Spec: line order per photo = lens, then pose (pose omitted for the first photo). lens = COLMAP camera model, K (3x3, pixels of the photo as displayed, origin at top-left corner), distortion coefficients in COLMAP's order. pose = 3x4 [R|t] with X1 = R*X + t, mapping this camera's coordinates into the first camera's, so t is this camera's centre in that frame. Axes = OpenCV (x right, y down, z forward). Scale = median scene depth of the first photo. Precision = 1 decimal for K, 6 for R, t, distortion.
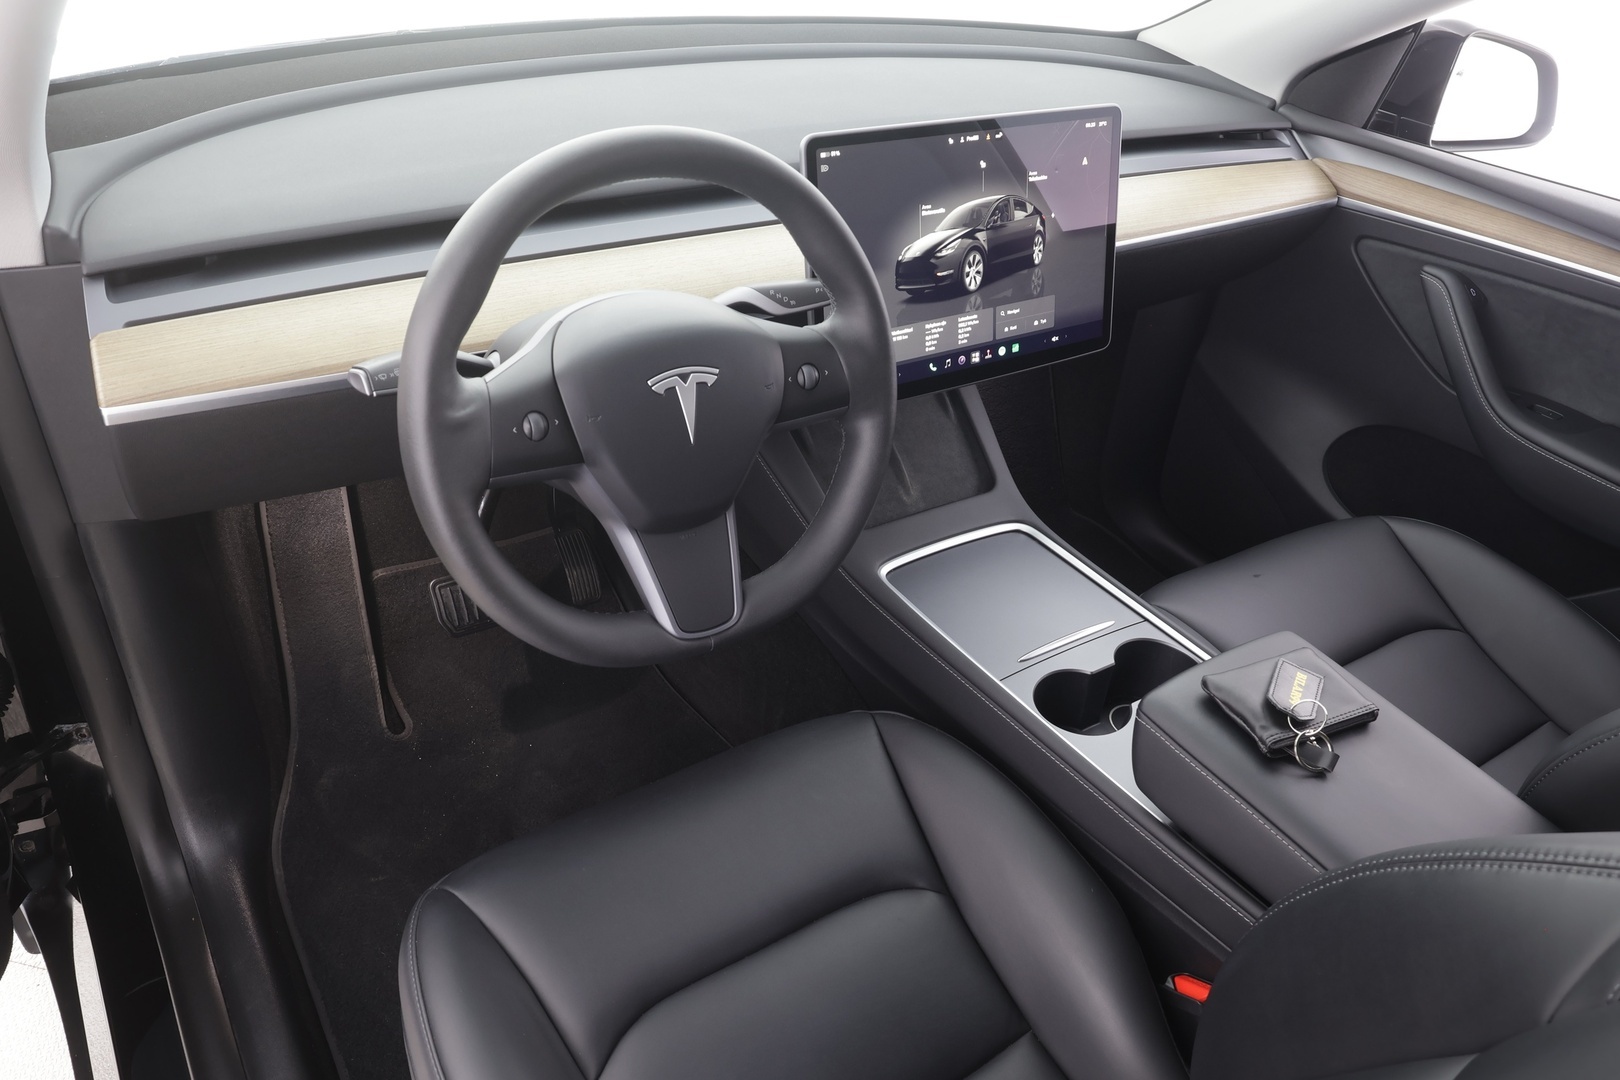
lens RADIAL K [[1142.0, 0, 810.0], [0, 1142.0, 540.0], [0, 0, 1]] dist [-0.010473, -0.002207]
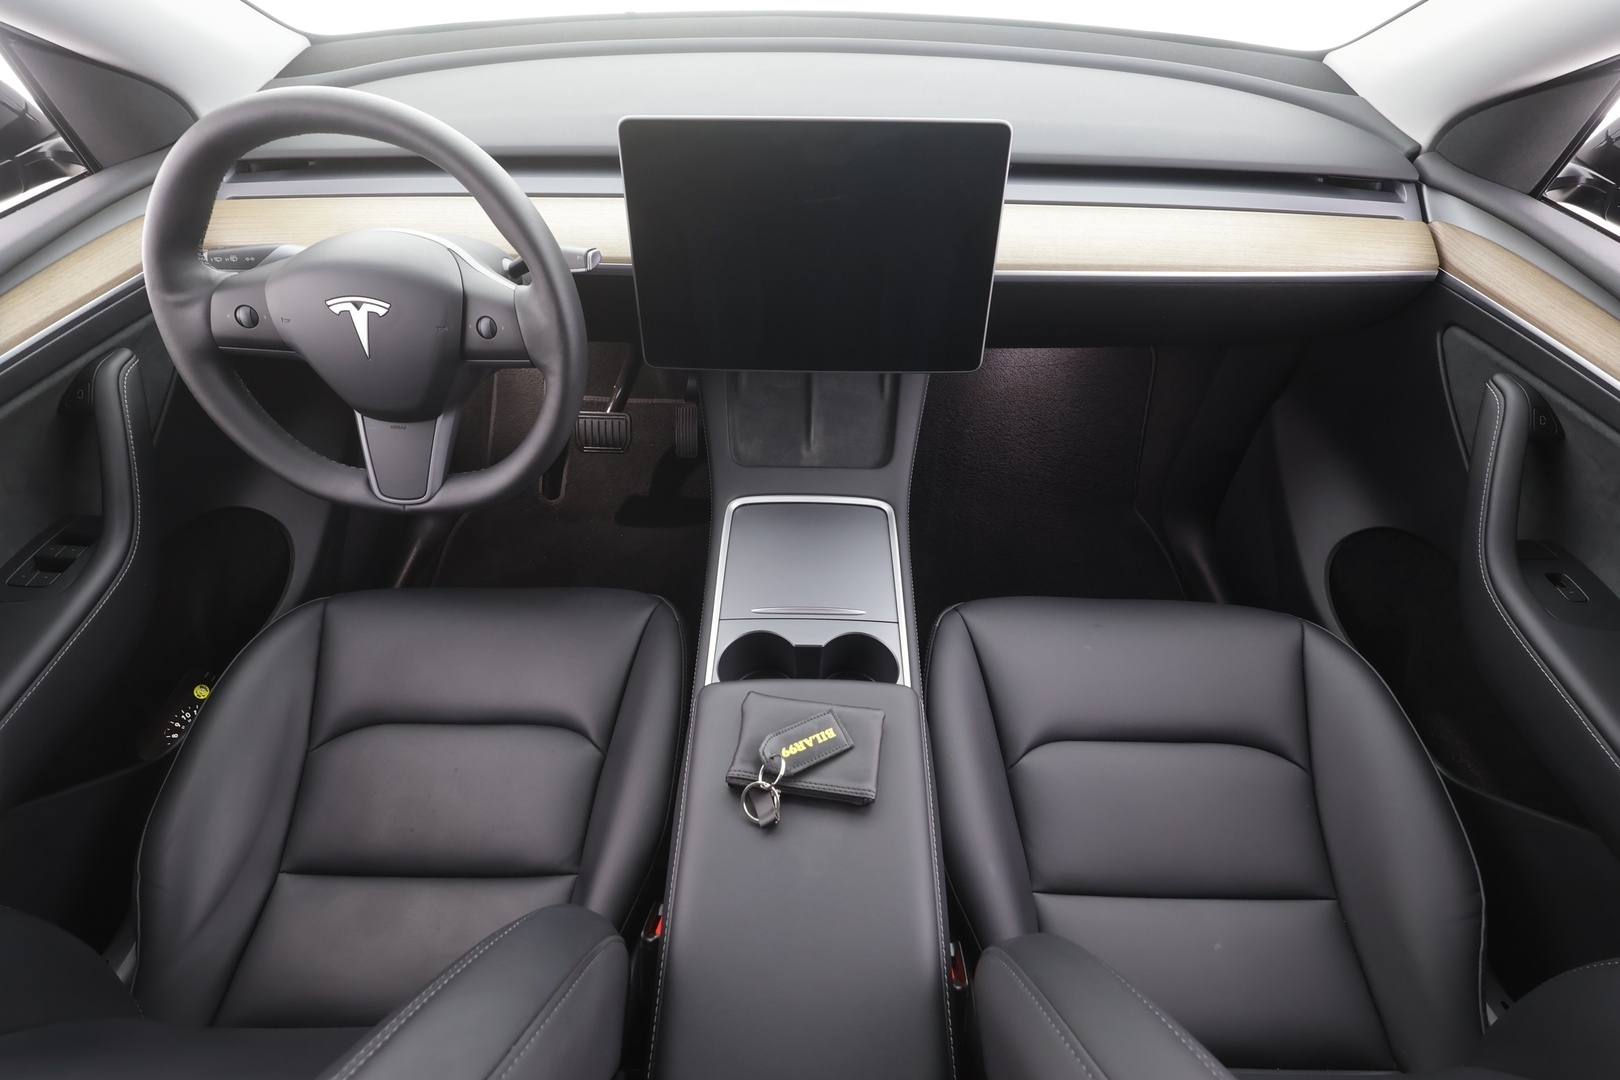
lens RADIAL K [[751.6, 0, 815.3], [0, 751.6, 537.5], [0, 0, 1]] dist [-0.002114, 0.000225]
pose [[0.832234, 0.348237, -0.431412, 0.527046], [-0.268449, 0.933935, 0.236011, -0.161402], [0.485099, -0.080605, 0.870736, 0.341462]]
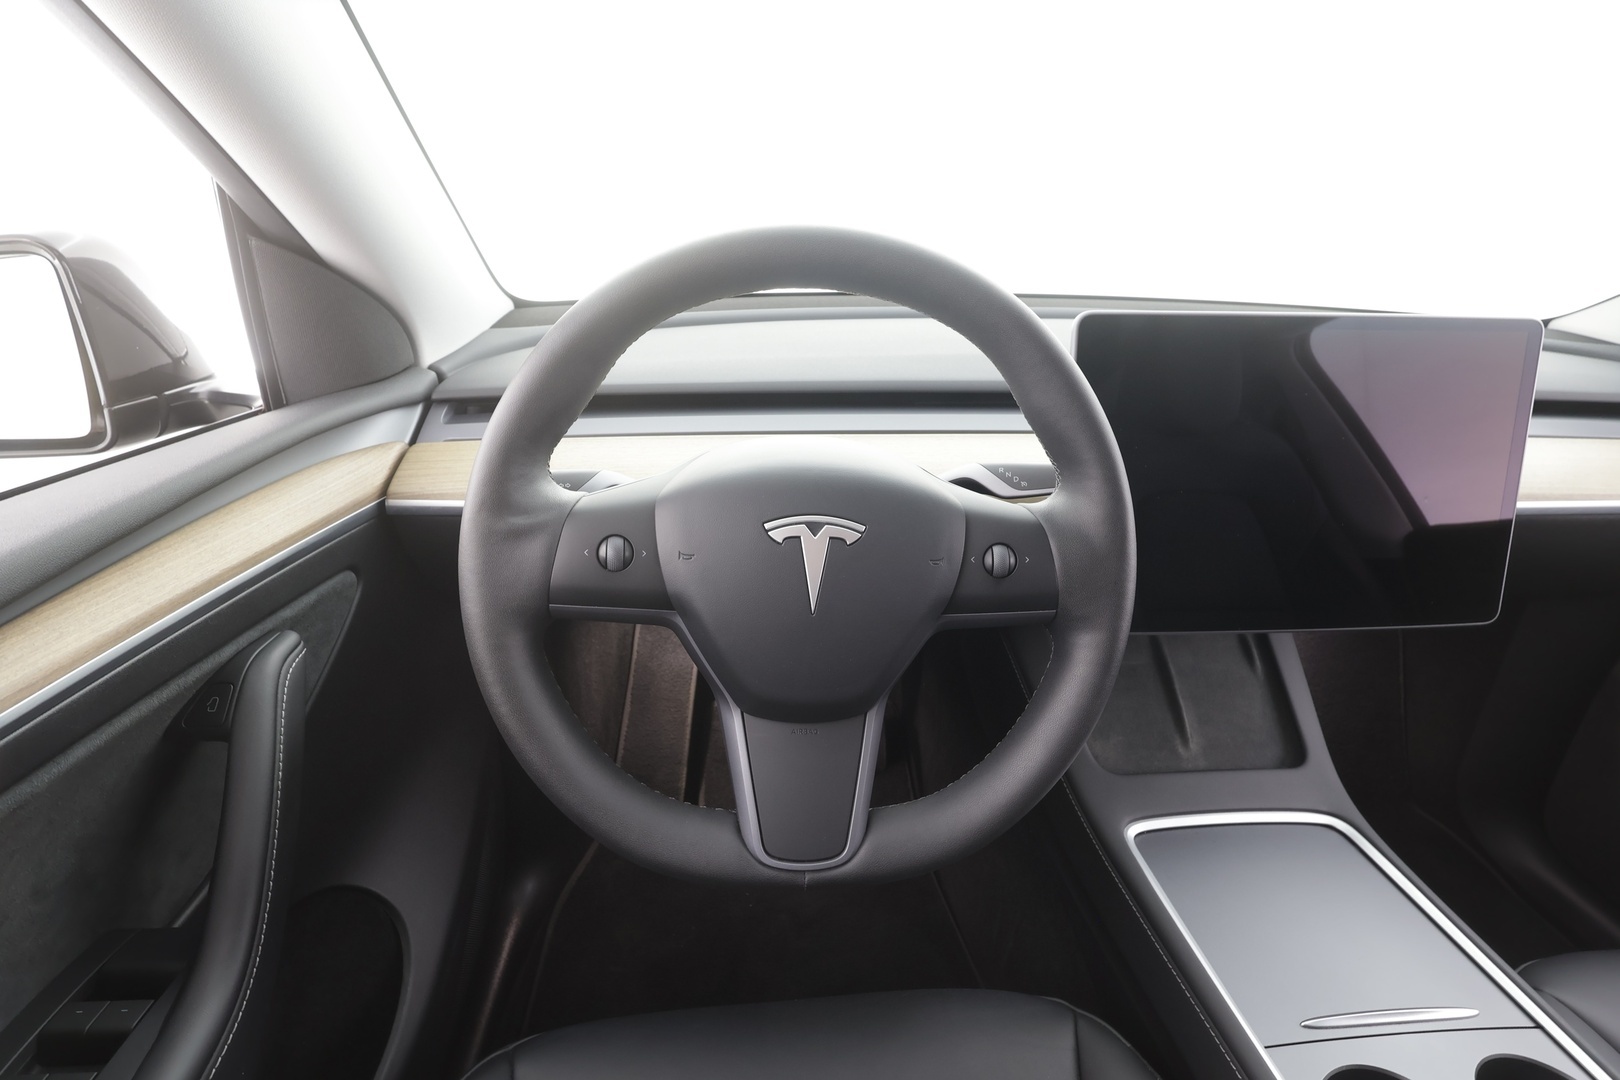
lens RADIAL K [[751.6, 0, 815.3], [0, 751.6, 537.5], [0, 0, 1]] dist [-0.002114, 0.000225]
pose [[0.881217, 0.127706, -0.455134, 0.086896], [-0.229088, 0.957570, -0.174869, -0.031206], [0.413491, 0.258363, 0.873083, 0.377992]]
